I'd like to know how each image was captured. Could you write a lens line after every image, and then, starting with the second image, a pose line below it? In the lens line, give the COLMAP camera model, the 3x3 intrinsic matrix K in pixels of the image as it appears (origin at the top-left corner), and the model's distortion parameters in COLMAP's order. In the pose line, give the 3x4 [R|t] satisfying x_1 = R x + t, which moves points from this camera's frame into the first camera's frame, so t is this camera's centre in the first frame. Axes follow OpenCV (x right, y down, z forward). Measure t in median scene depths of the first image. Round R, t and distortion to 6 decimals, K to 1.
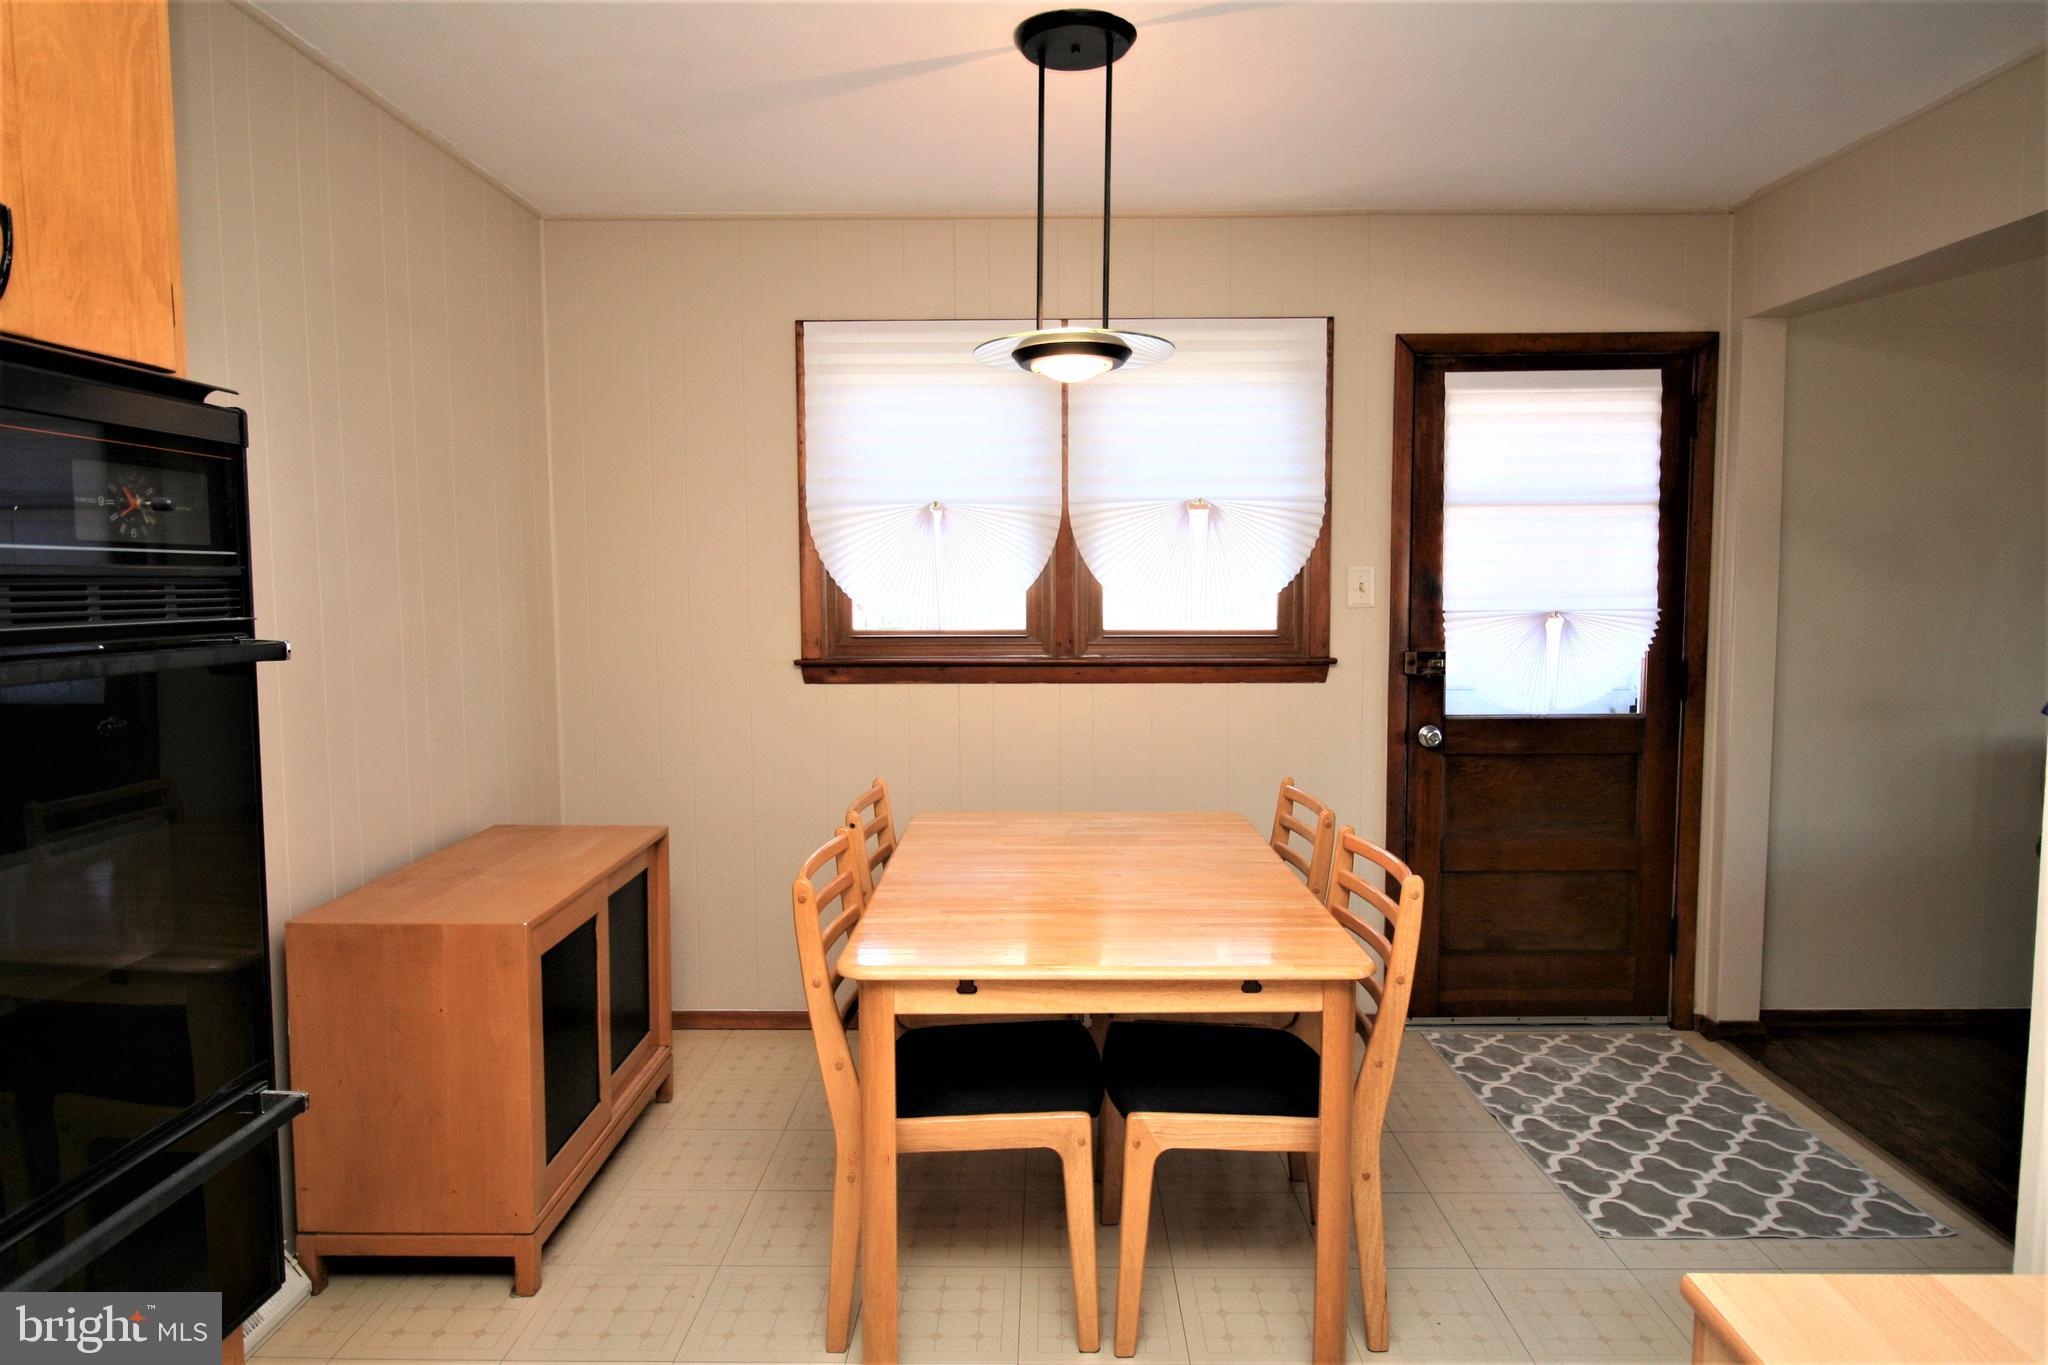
lens RADIAL K [[1224.1, 0, 1071.2], [0, 1224.1, 662.3], [0, 0, 1]] dist [0.022331, -0.012401]
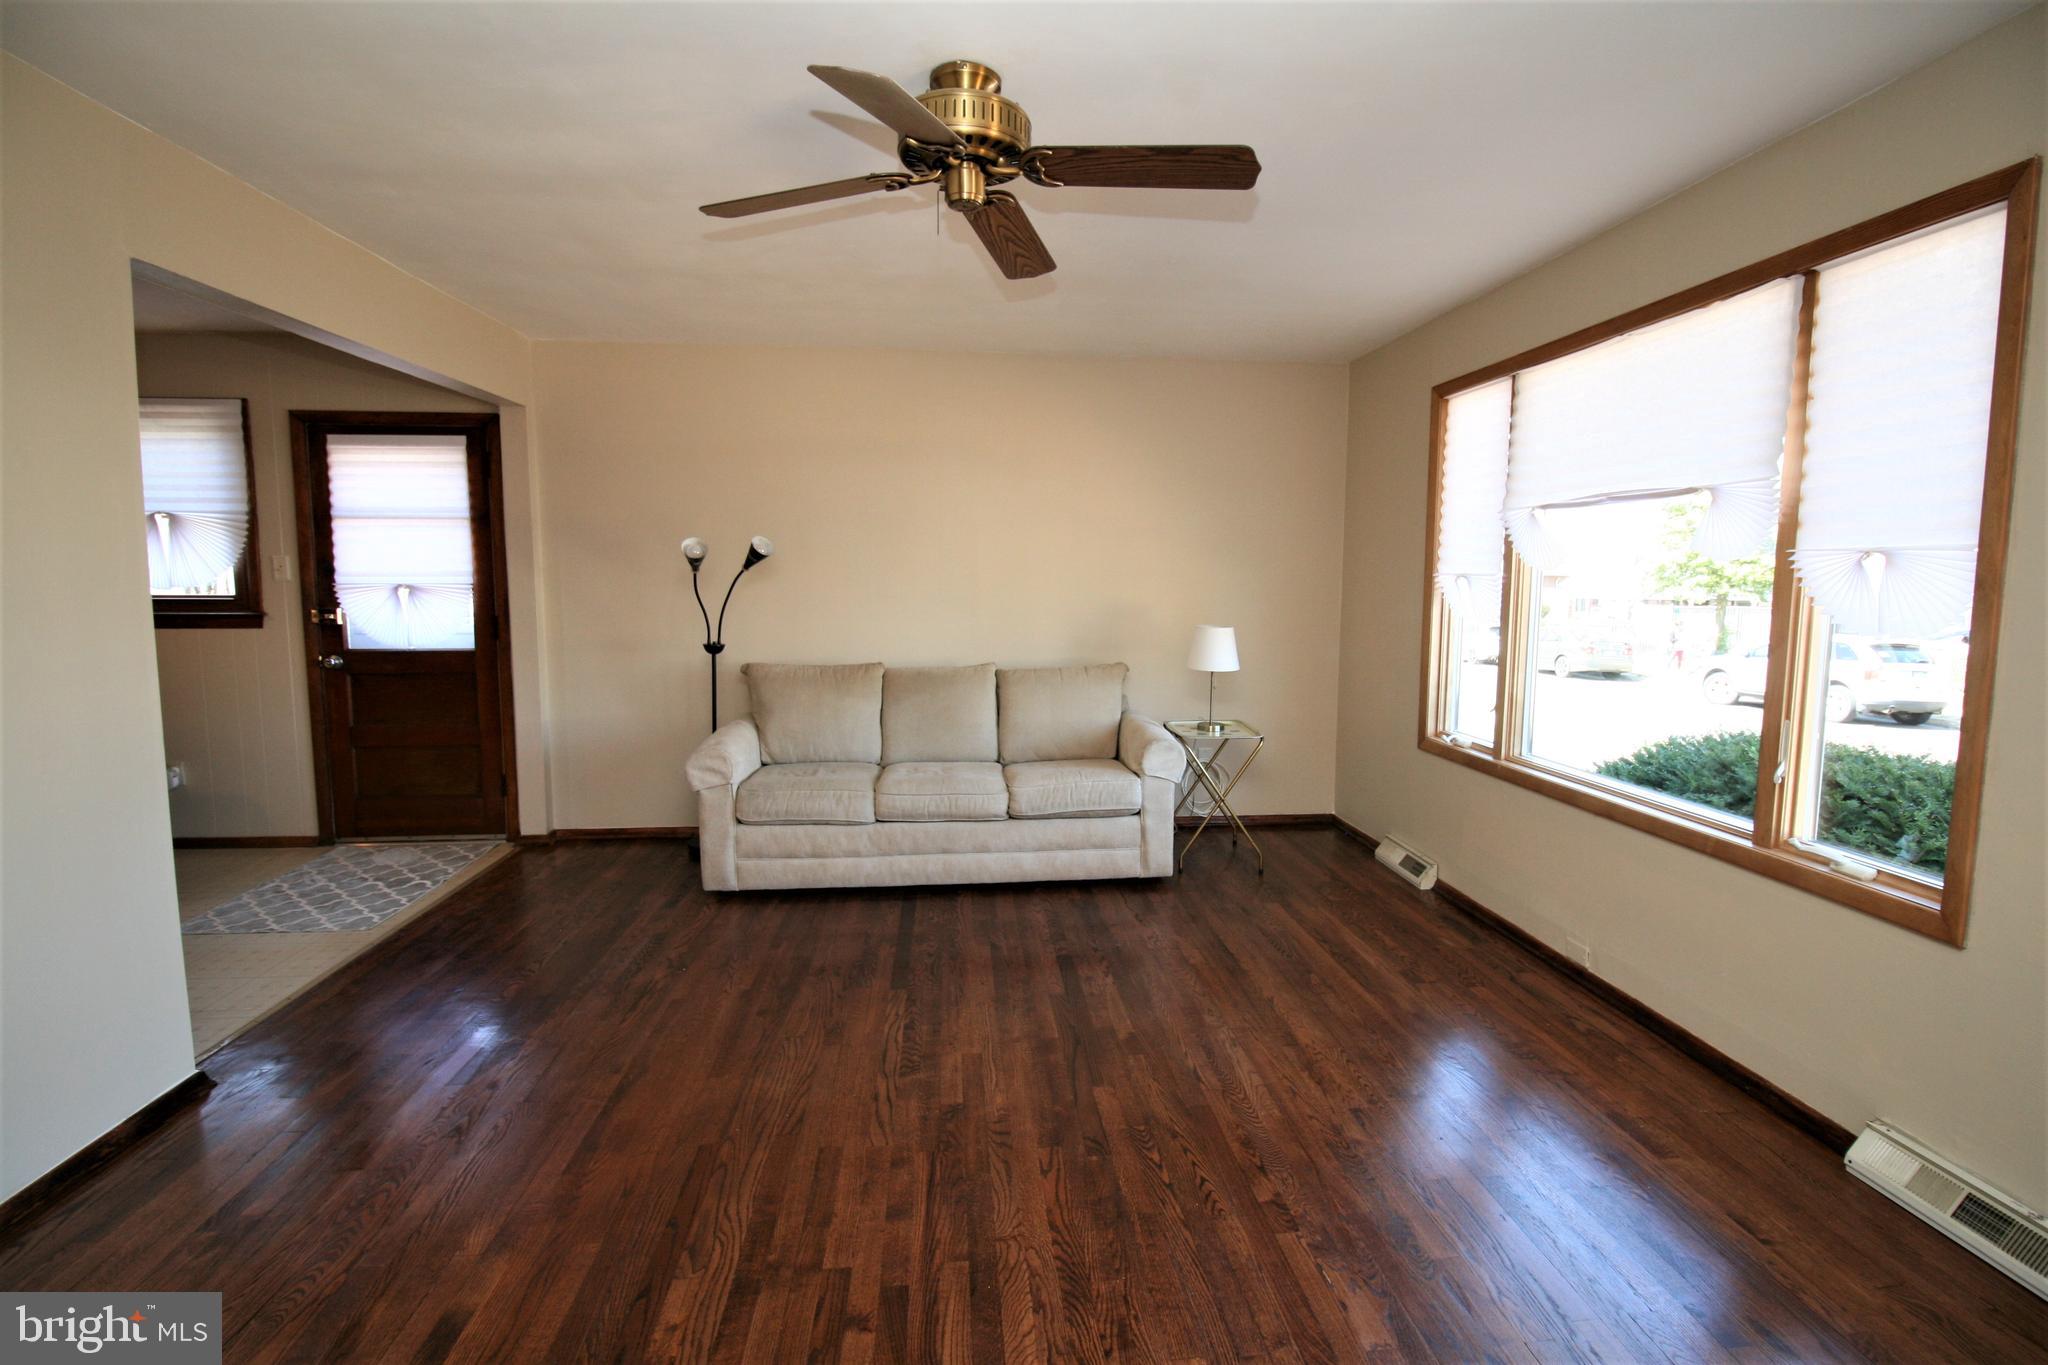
lens RADIAL K [[954.6, 0, 1038.4], [0, 954.6, 683.7], [0, 0, 1]] dist [-0.007382, -0.009425]
pose [[0.995756, -0.000209, 0.092035, 1.102230], [-0.005557, 0.998037, 0.062384, 0.005037], [-0.091868, -0.062631, 0.993800, -0.321742]]
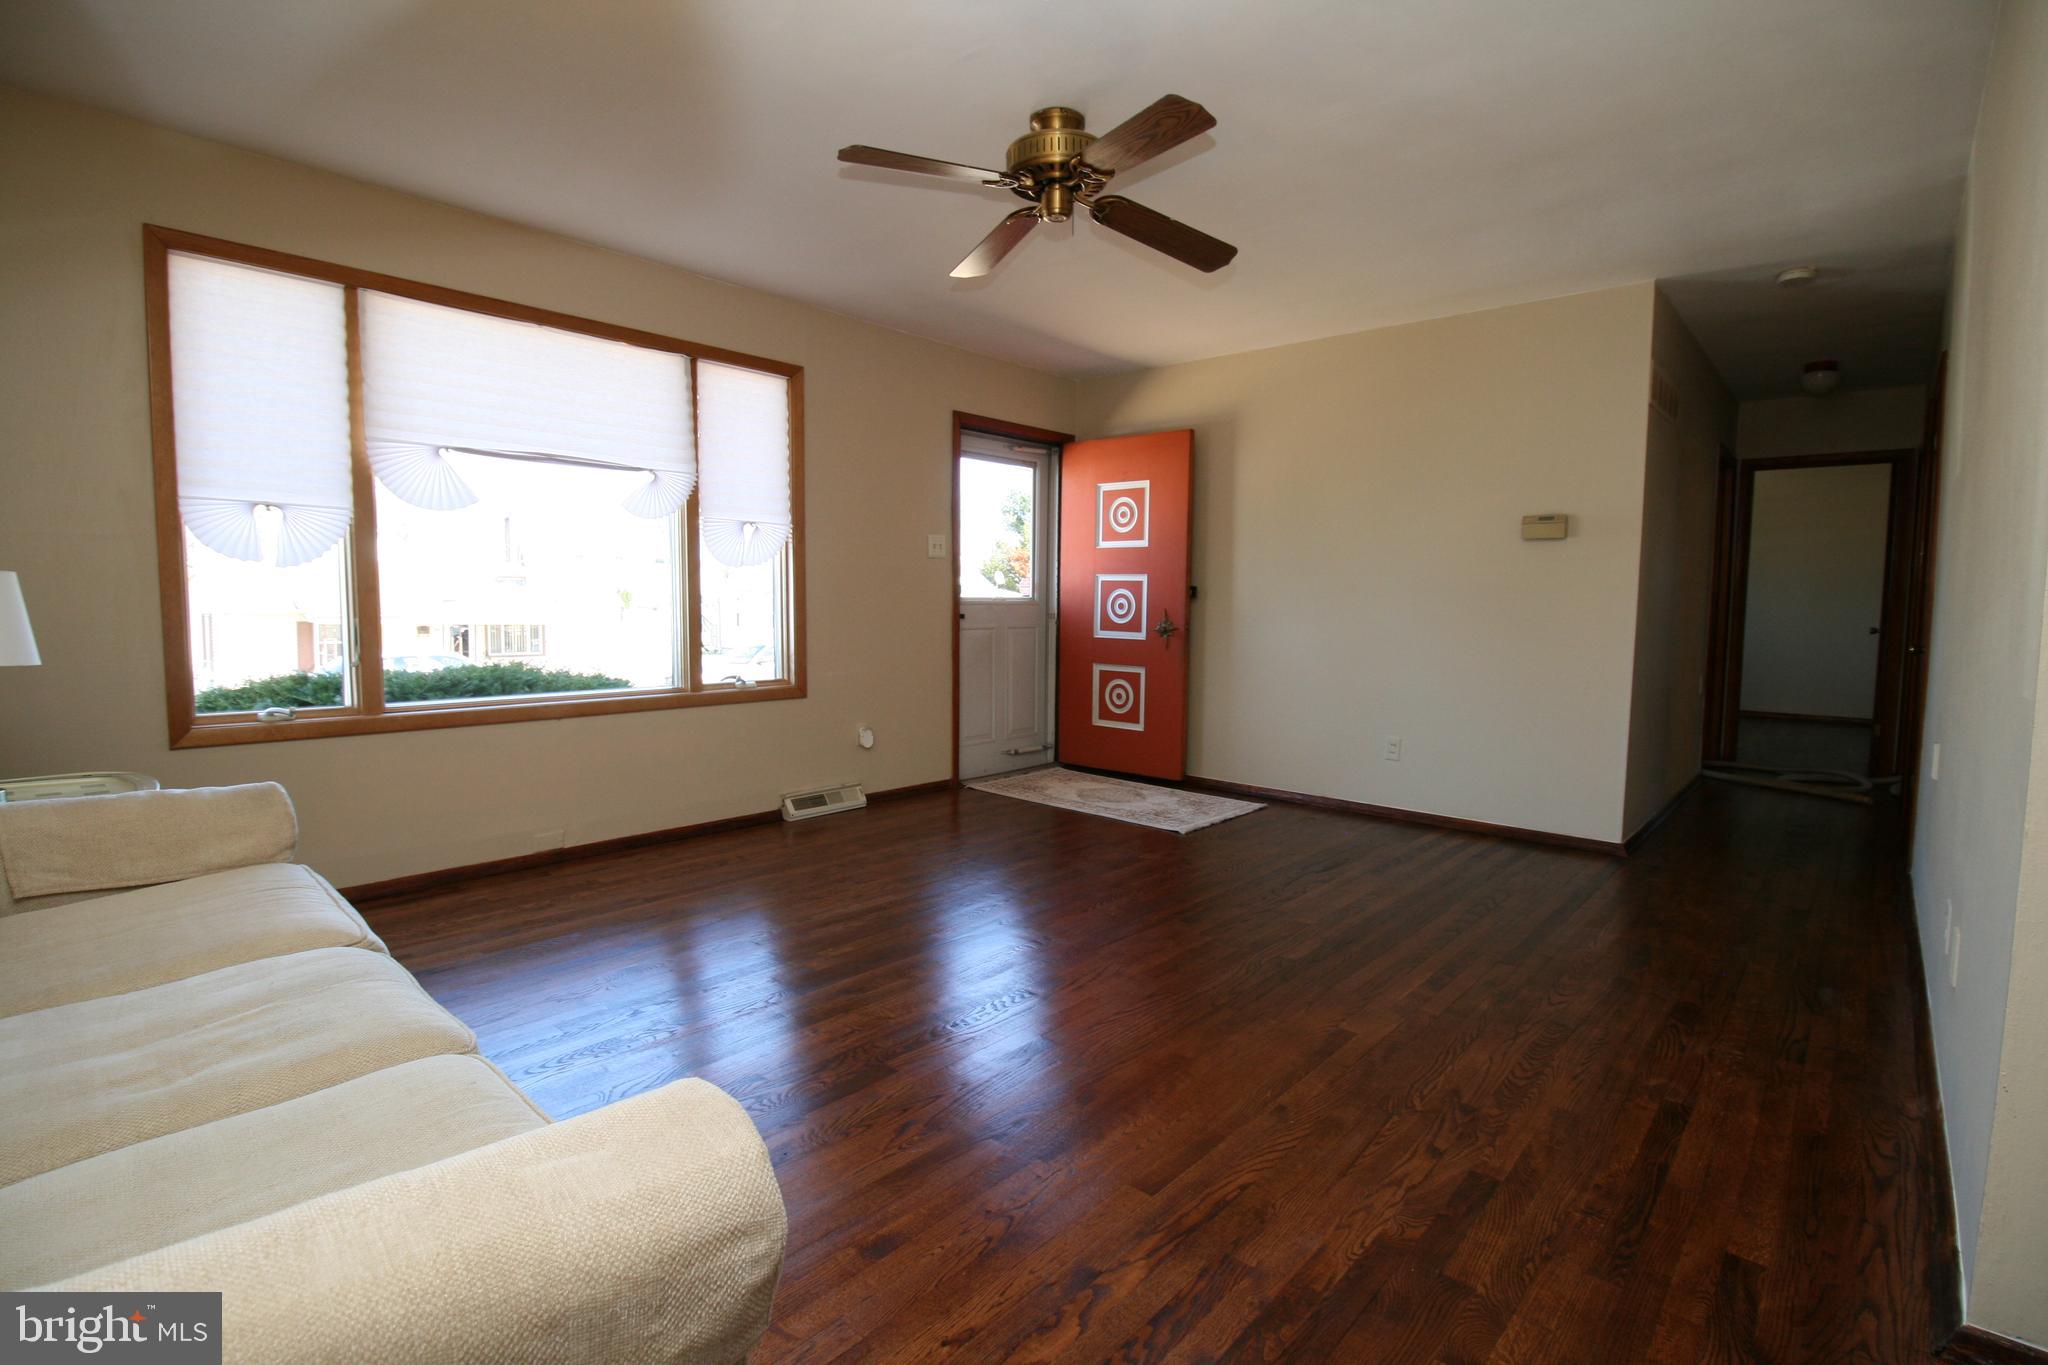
lens RADIAL K [[954.6, 0, 1035.4], [0, 954.6, 680.6], [0, 0, 1]] dist [-0.007382, -0.009425]
pose [[-0.739779, -0.055827, 0.670530, 0.607363], [0.030656, 0.992721, 0.116473, 0.024467], [-0.672151, 0.106720, -0.732682, 0.855116]]
